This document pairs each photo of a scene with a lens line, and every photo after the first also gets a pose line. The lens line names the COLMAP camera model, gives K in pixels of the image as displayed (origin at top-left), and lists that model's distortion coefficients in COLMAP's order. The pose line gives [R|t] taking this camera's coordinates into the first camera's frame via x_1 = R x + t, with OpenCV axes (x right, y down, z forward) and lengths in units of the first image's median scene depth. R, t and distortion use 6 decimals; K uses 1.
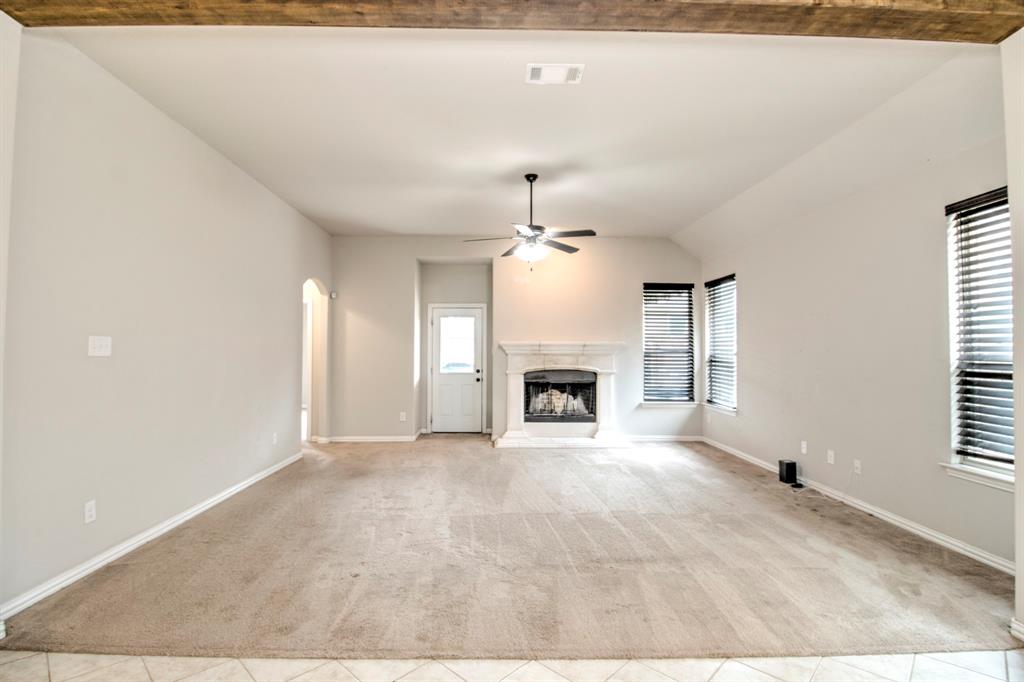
lens RADIAL K [[477.1, 0, 505.0], [0, 477.1, 342.4], [0, 0, 1]] dist [-0.004584, -0.010391]
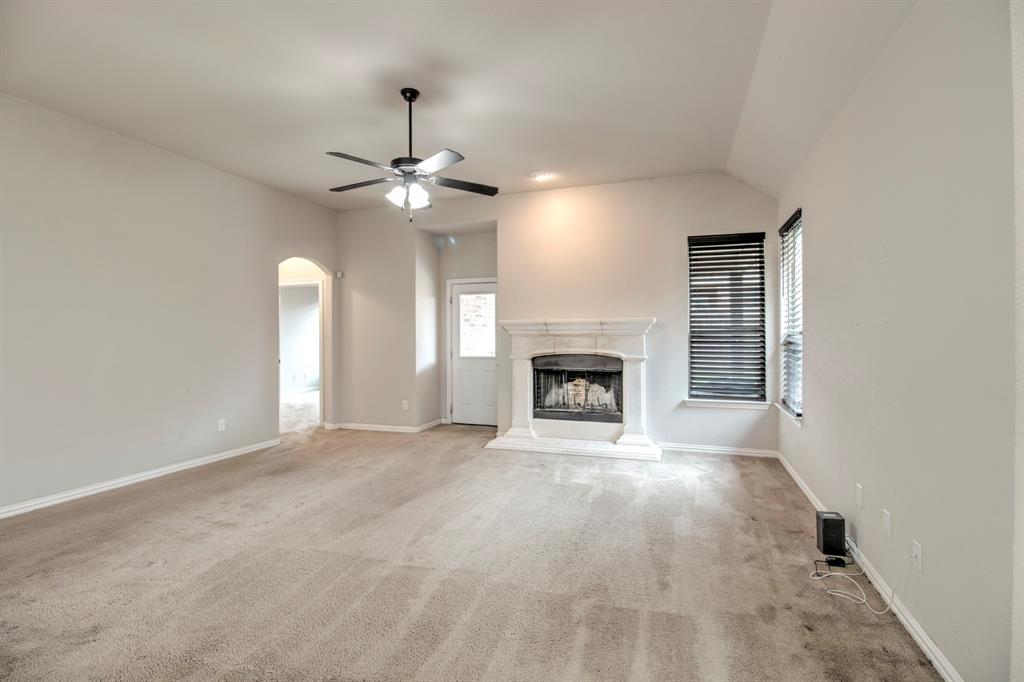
lens RADIAL K [[477.1, 0, 521.7], [0, 477.1, 333.5], [0, 0, 1]] dist [-0.004584, -0.010391]
pose [[0.942025, -0.008137, -0.335443, 0.301370], [0.014941, 0.999732, 0.017707, 0.007328], [0.335209, -0.021692, 0.941894, 0.229396]]
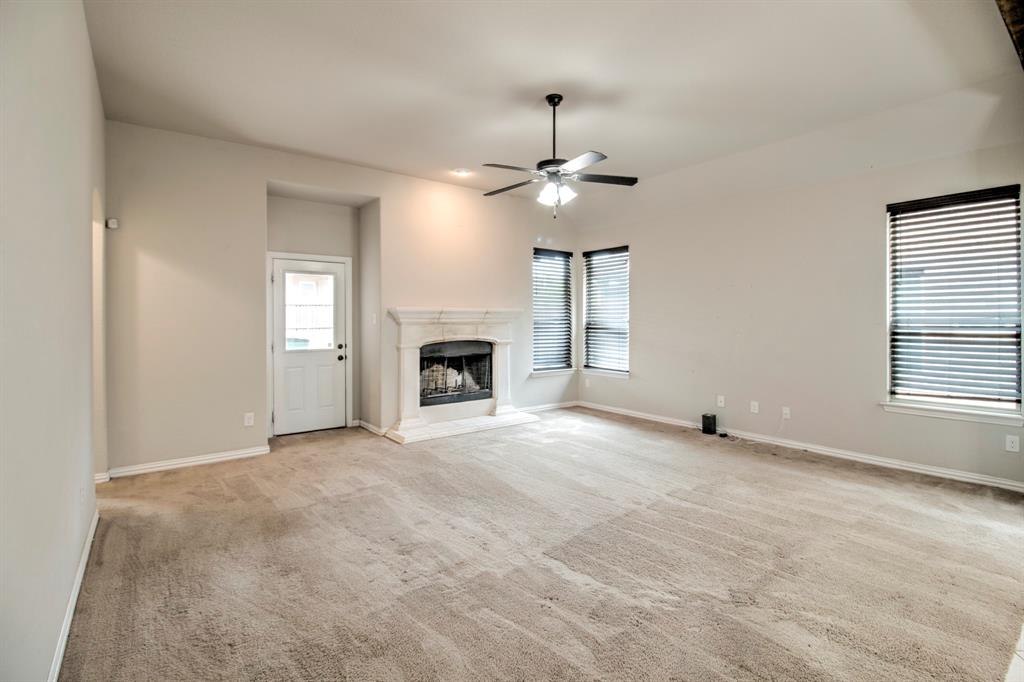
lens RADIAL K [[477.1, 0, 527.3], [0, 477.1, 320.3], [0, 0, 1]] dist [-0.004584, -0.010391]
pose [[0.804758, -0.007359, 0.593557, -0.295198], [-0.004693, 0.999813, 0.018759, 0.003885], [-0.593585, -0.017882, 0.804573, 0.243787]]
